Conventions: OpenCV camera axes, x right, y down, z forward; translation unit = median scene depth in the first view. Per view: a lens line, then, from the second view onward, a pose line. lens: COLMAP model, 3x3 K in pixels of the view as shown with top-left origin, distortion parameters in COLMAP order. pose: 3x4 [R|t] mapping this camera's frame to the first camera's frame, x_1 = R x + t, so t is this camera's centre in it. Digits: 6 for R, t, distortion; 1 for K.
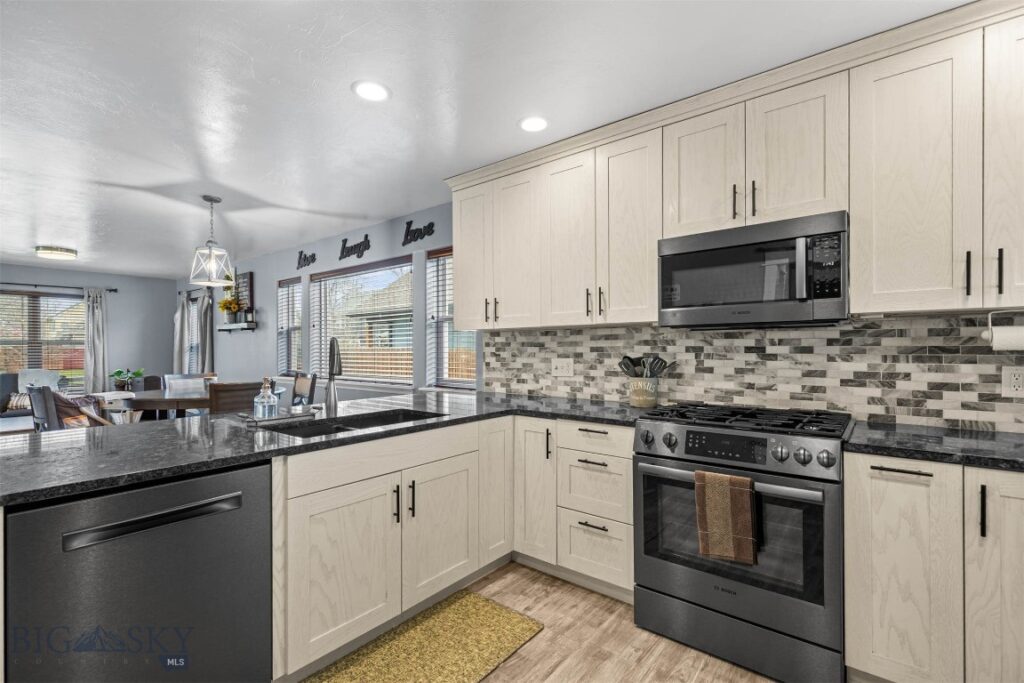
lens RADIAL K [[462.8, 0, 511.3], [0, 462.8, 348.2], [0, 0, 1]] dist [0.009271, -0.001281]
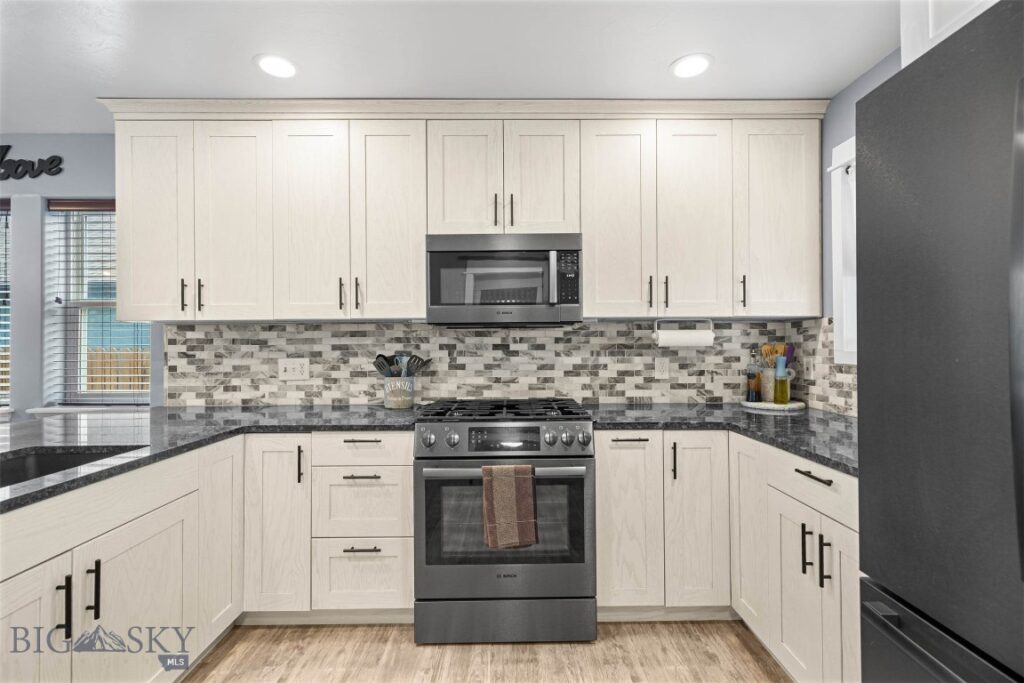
lens RADIAL K [[462.8, 0, 513.4], [0, 462.8, 339.6], [0, 0, 1]] dist [0.009271, -0.001281]
pose [[0.773234, 0.004411, 0.634106, -0.119978], [0.003046, 0.999938, -0.010671, -0.002039], [-0.634114, 0.010182, 0.773173, 0.104614]]
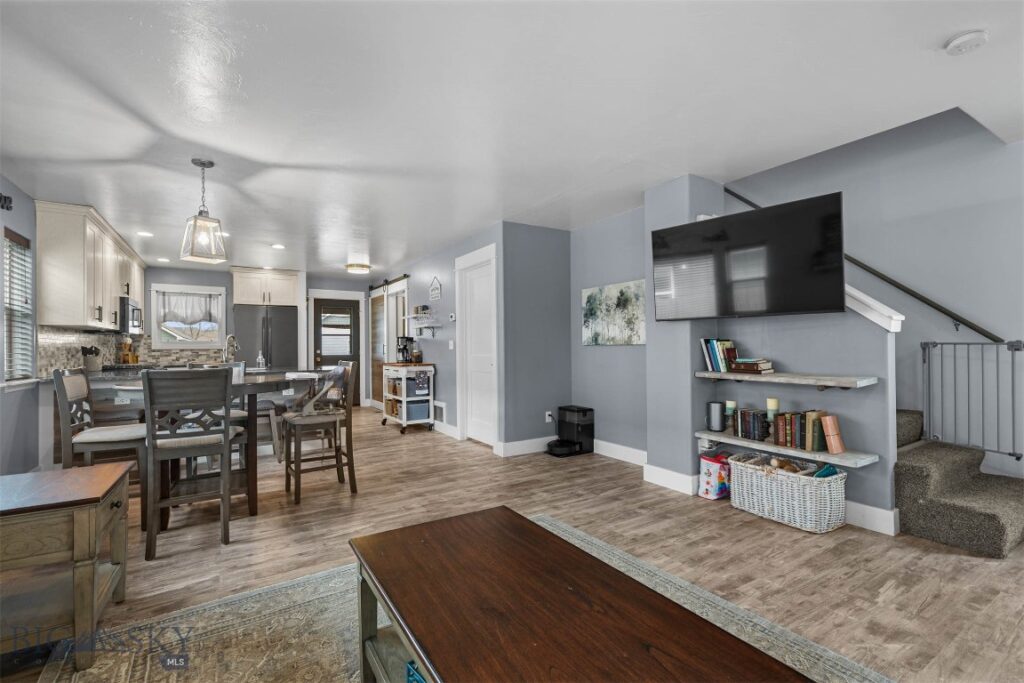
lens RADIAL K [[462.8, 0, 511.3], [0, 462.8, 342.7], [0, 0, 1]] dist [0.009271, -0.001281]
pose [[-0.942462, 0.014800, 0.333986, -1.834570], [0.012279, 0.999878, -0.009659, 0.041854], [-0.334088, -0.005002, -0.942529, 2.021549]]
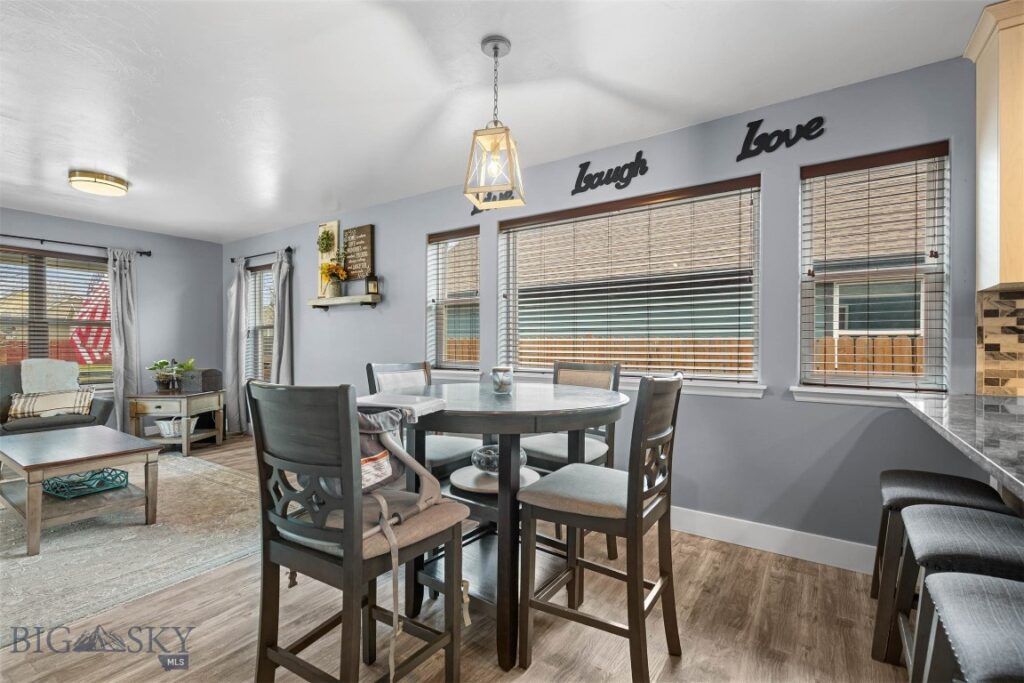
lens RADIAL K [[462.8, 0, 513.8], [0, 462.8, 346.3], [0, 0, 1]] dist [0.009271, -0.001281]
pose [[0.997127, 0.005100, 0.075575, -0.822537], [-0.005536, 0.999969, 0.005558, 0.039870], [-0.075544, -0.005961, 0.997125, 0.552911]]
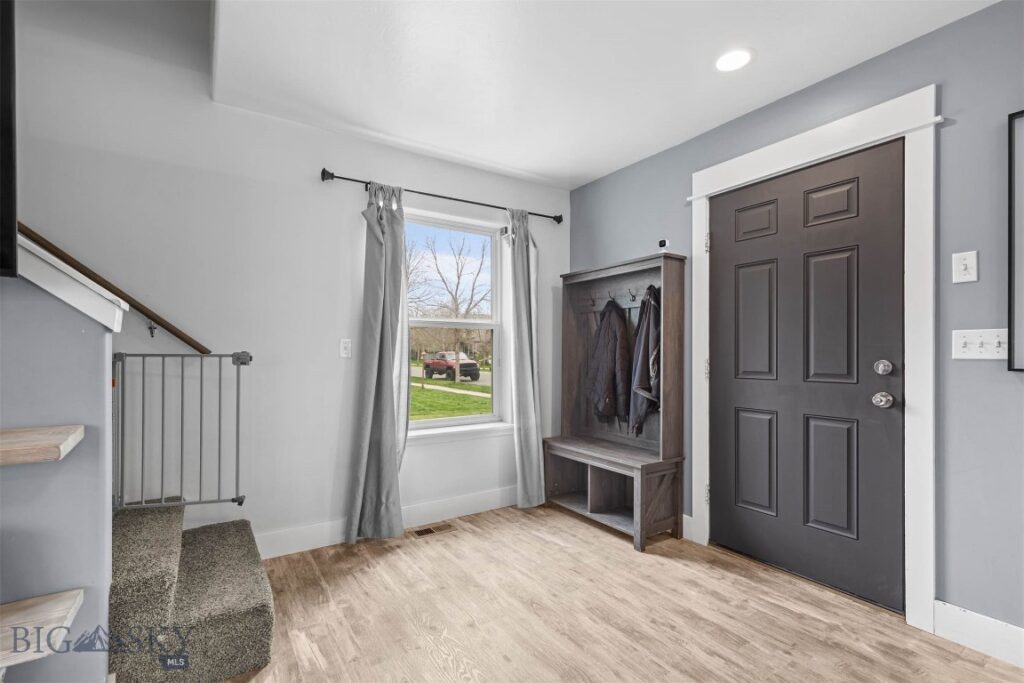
lens RADIAL K [[462.8, 0, 515.8], [0, 462.8, 356.6], [0, 0, 1]] dist [0.009271, -0.001281]
pose [[-0.310742, 0.008729, -0.950454, -1.919090], [0.000994, 0.999960, 0.008859, 0.042128], [0.950494, 0.001809, -0.310738, 1.439819]]
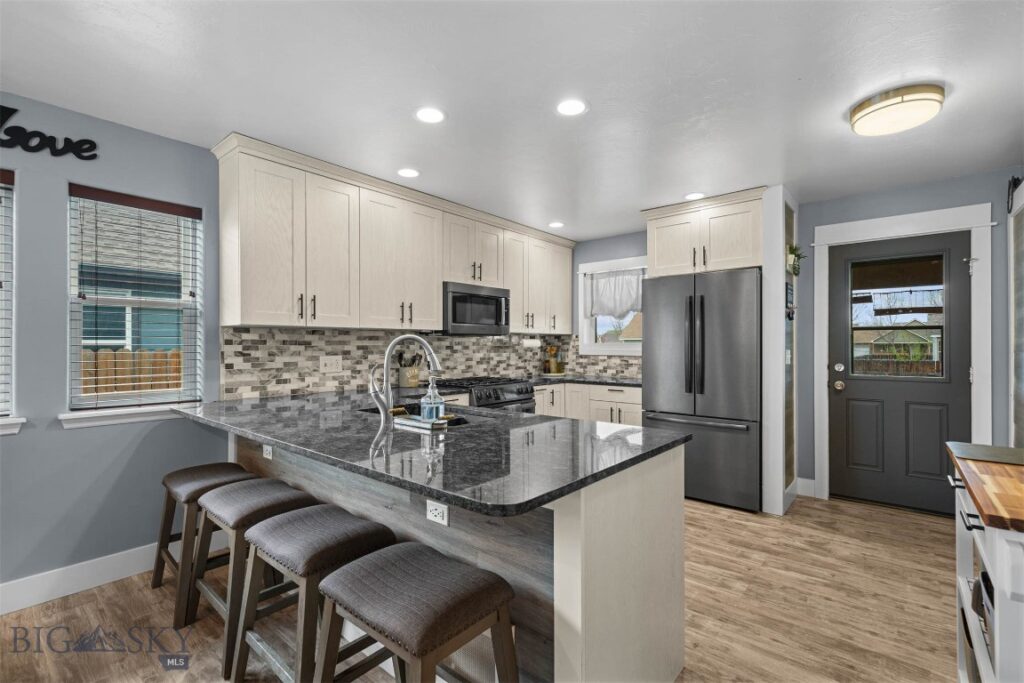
lens RADIAL K [[462.8, 0, 510.2], [0, 462.8, 344.0], [0, 0, 1]] dist [0.009271, -0.001281]
pose [[0.025364, 0.005759, 0.999662, -1.025170], [-0.000768, 0.999983, -0.005741, -0.000408], [-0.999678, -0.000622, 0.025368, 0.574023]]
